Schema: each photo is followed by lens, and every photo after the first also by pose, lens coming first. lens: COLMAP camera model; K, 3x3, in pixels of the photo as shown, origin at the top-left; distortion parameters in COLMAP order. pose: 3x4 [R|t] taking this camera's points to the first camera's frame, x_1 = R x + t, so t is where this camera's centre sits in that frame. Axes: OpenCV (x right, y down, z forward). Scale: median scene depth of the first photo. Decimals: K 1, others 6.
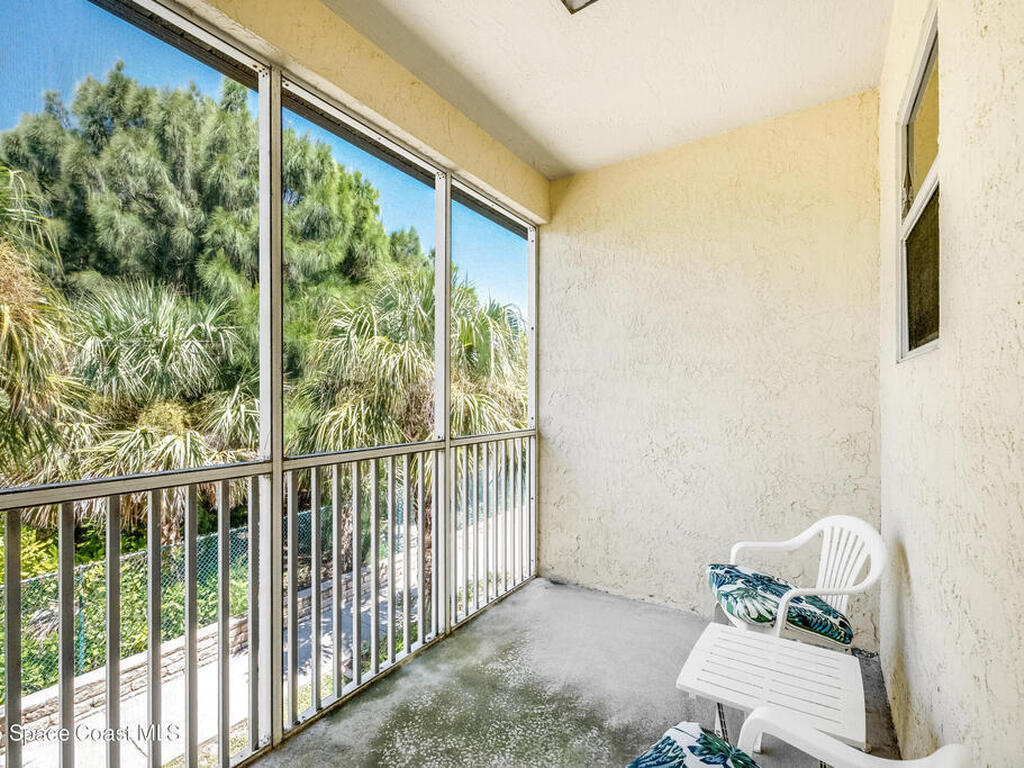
lens RADIAL K [[456.3, 0, 516.7], [0, 456.3, 388.5], [0, 0, 1]] dist [0.004954, 0.000229]
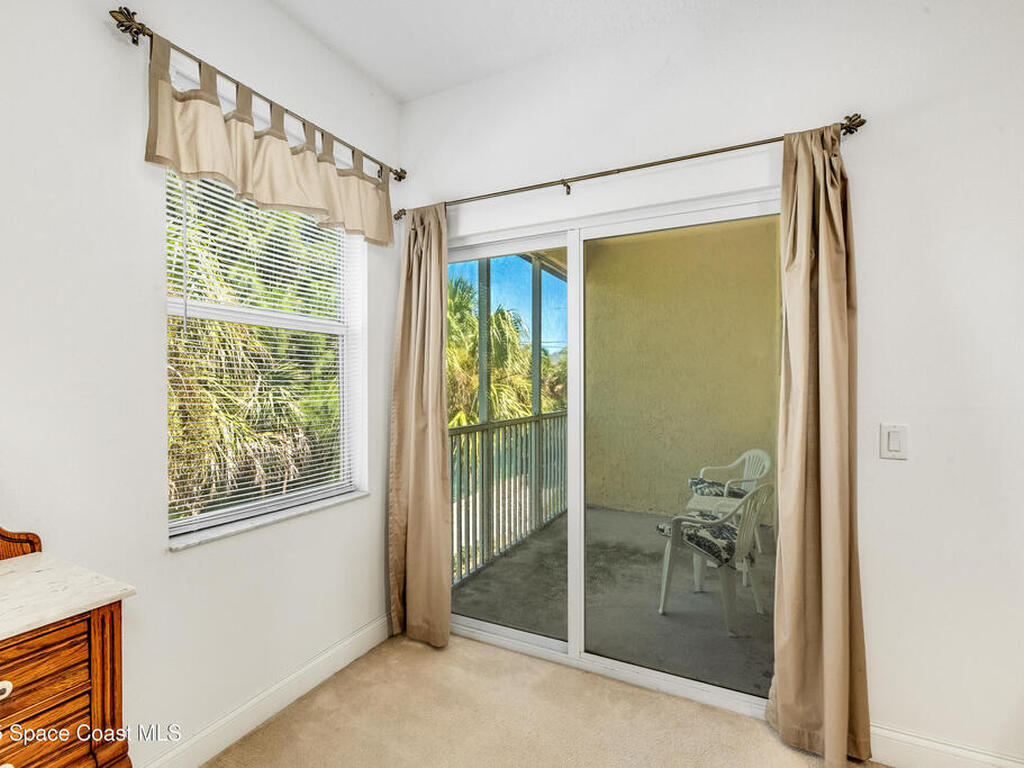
lens RADIAL K [[501.9, 0, 509.6], [0, 501.9, 385.2], [0, 0, 1]] dist [-0.006066, 0.000092]
pose [[0.991752, 0.000005, 0.128172, -0.454071], [-0.002460, 0.999817, 0.018996, -0.029368], [-0.128148, -0.019155, 0.991570, -0.741533]]
